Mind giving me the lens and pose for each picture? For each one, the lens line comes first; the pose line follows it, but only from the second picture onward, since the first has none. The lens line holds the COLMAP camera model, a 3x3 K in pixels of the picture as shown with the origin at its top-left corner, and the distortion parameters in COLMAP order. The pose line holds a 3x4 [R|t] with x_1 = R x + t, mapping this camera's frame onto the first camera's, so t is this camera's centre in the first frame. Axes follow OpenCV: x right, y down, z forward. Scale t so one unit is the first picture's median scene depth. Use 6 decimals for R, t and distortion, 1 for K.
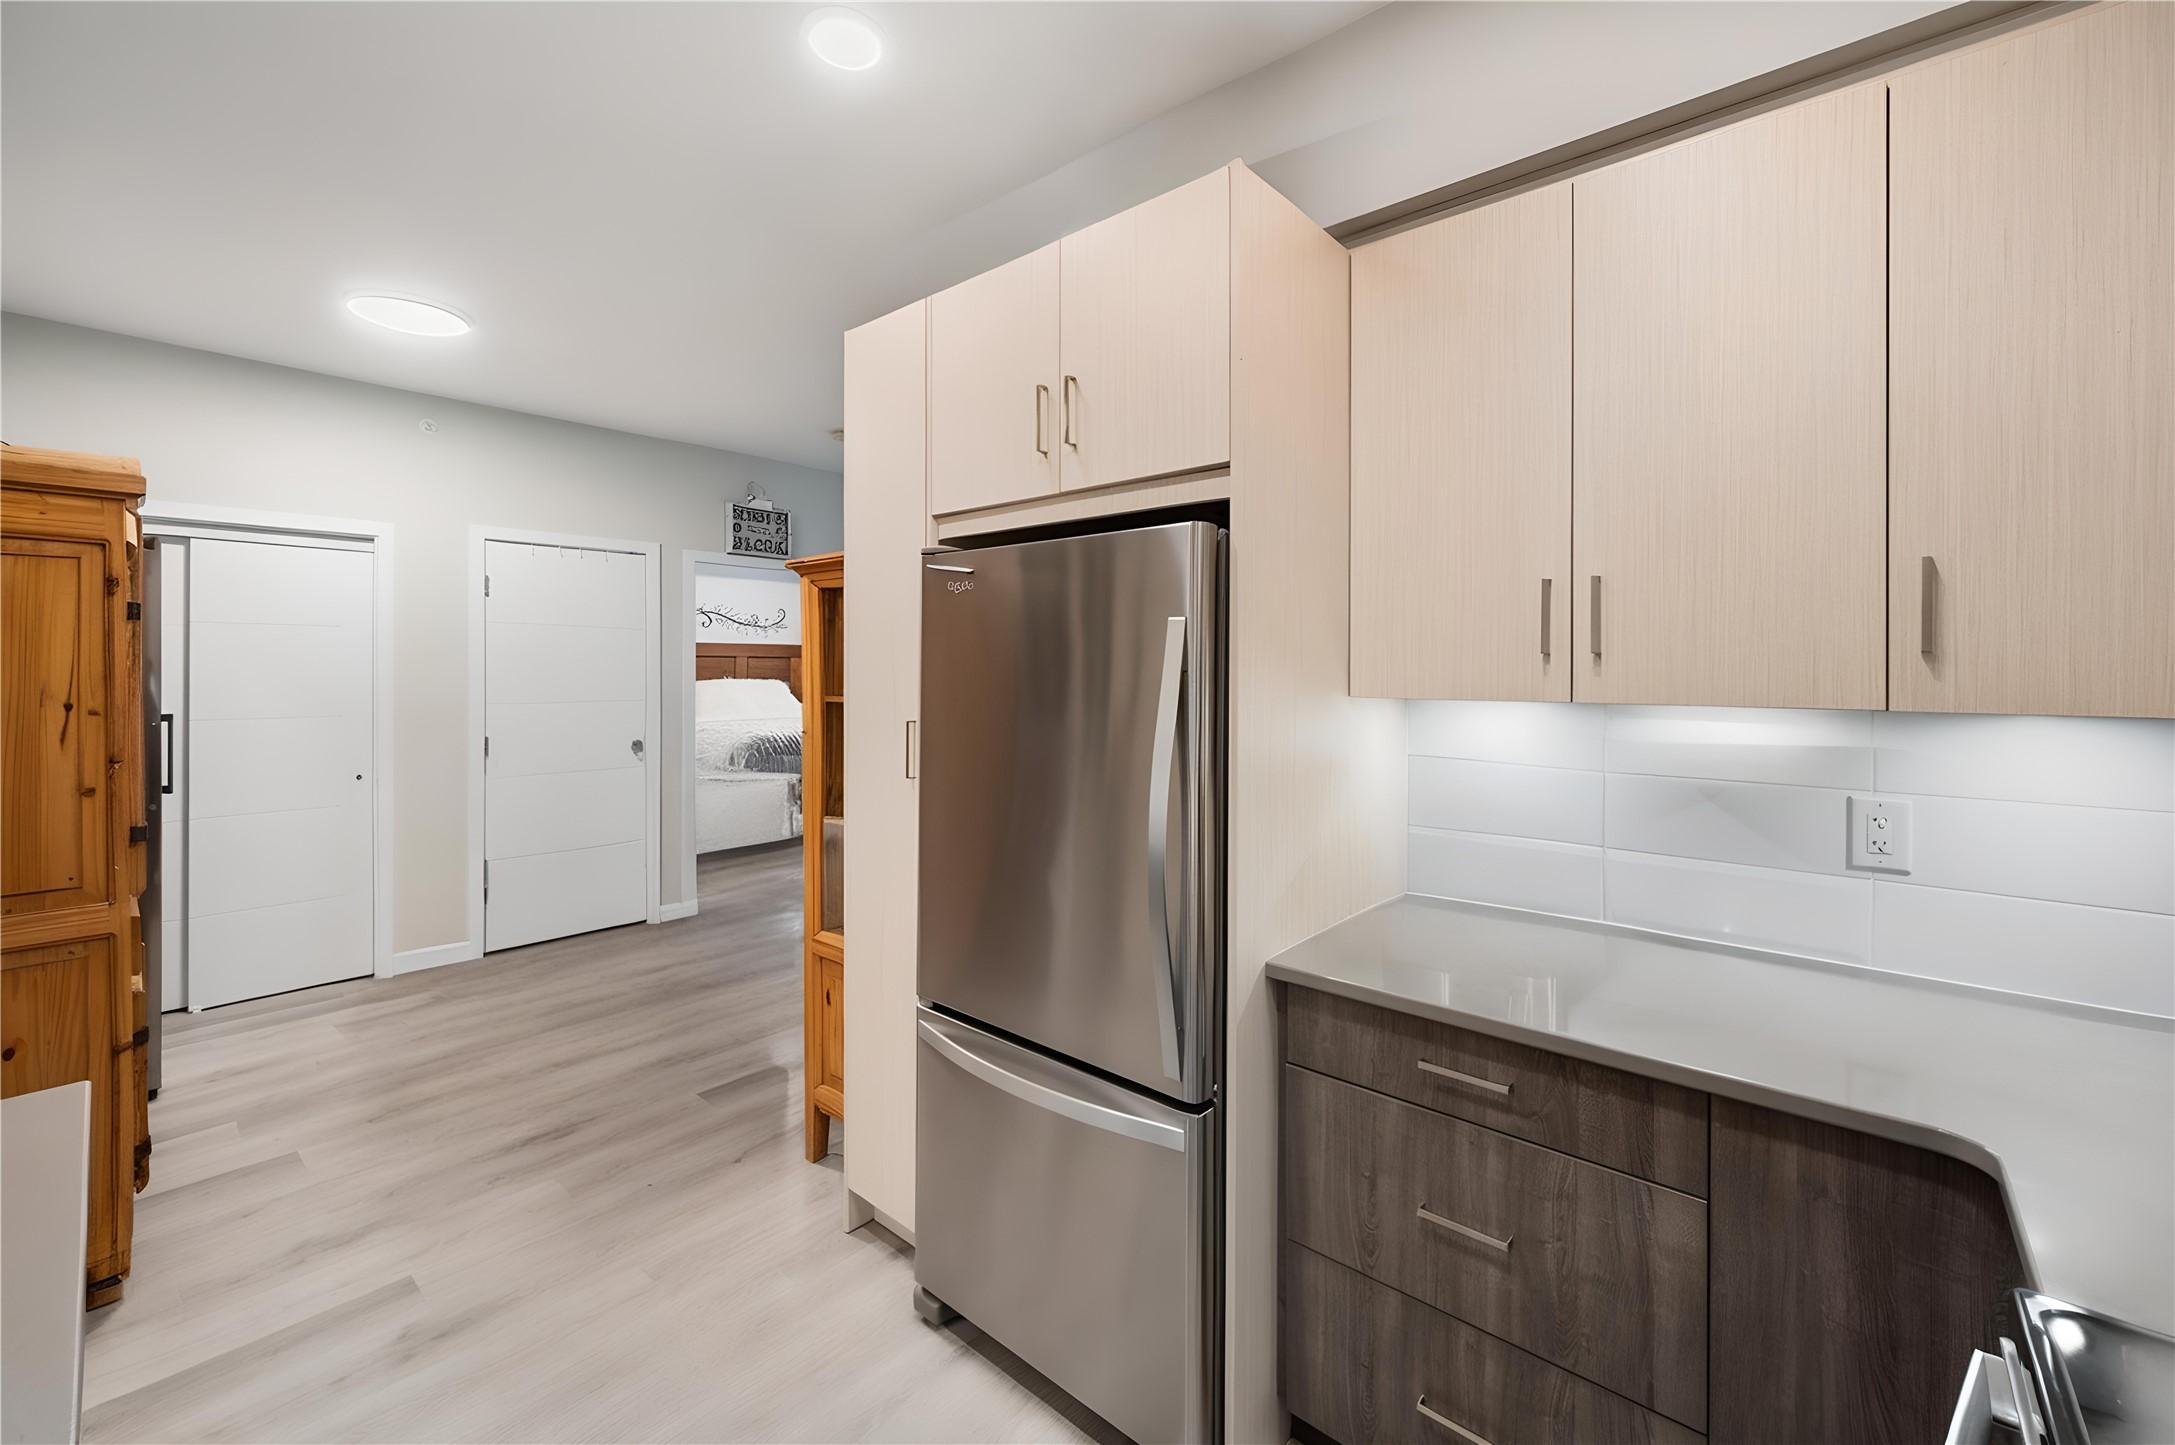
lens RADIAL K [[881.7, 0, 1079.6], [0, 881.7, 669.6], [0, 0, 1]] dist [0.001555, 0.000182]
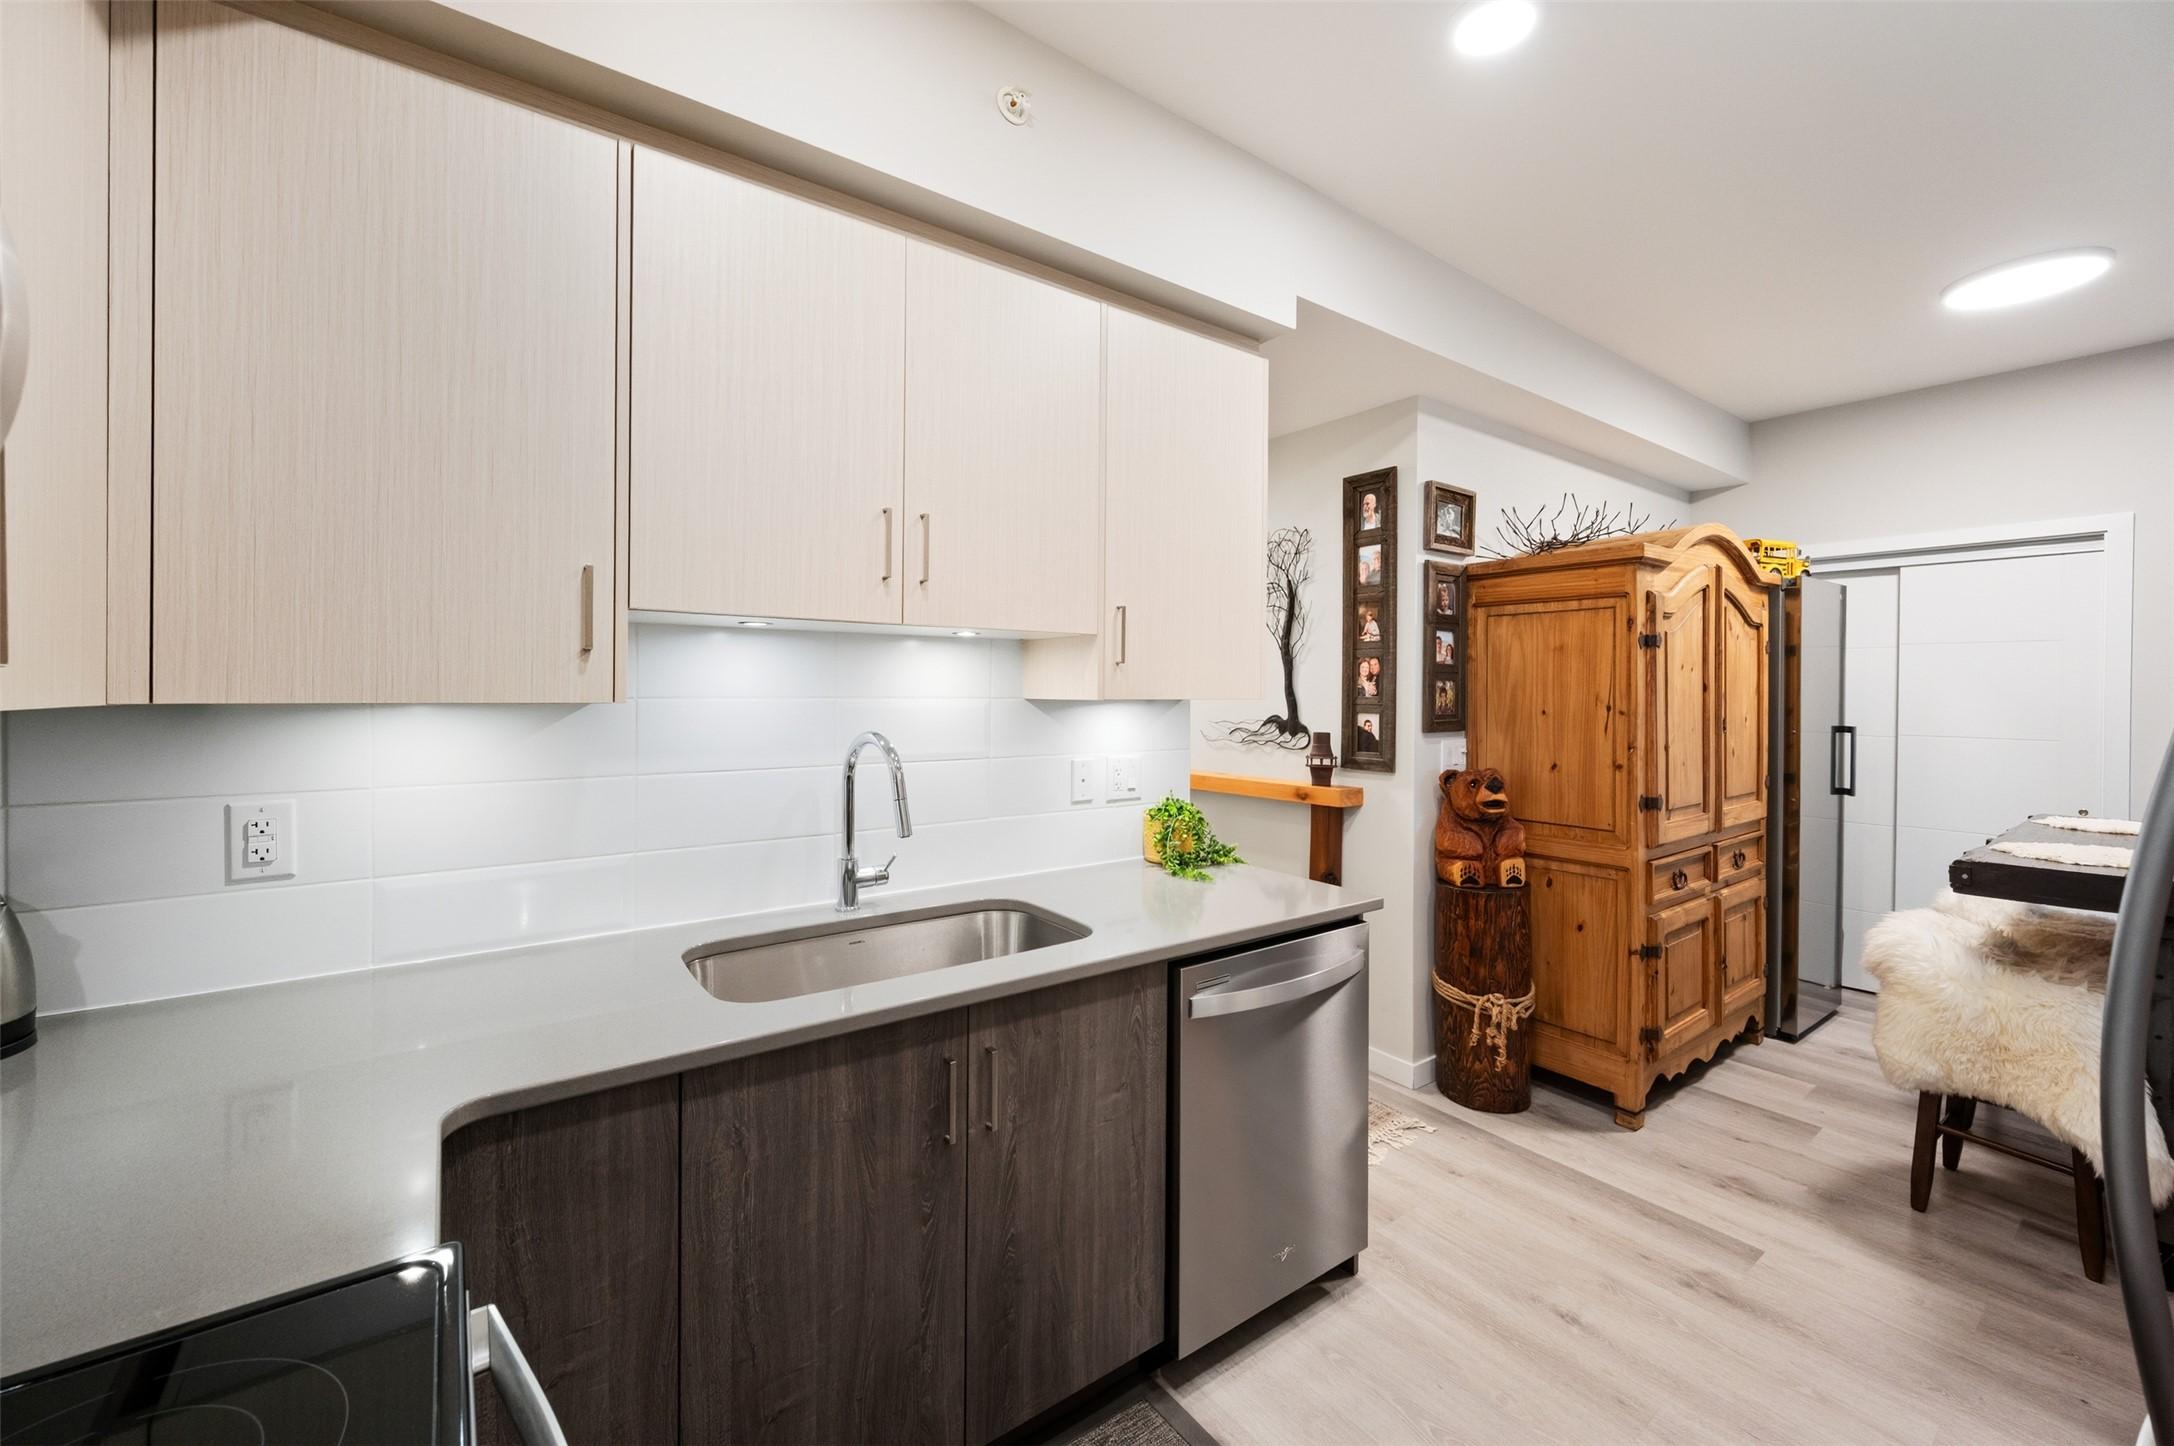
lens RADIAL K [[882.4, 0, 1083.0], [0, 882.4, 691.8], [0, 0, 1]] dist [0.000701, 0.000084]
pose [[-0.213419, 0.002457, -0.976958, 0.480204], [-0.009082, 0.999949, 0.004499, 0.016005], [0.976919, 0.009833, -0.213386, 0.442758]]
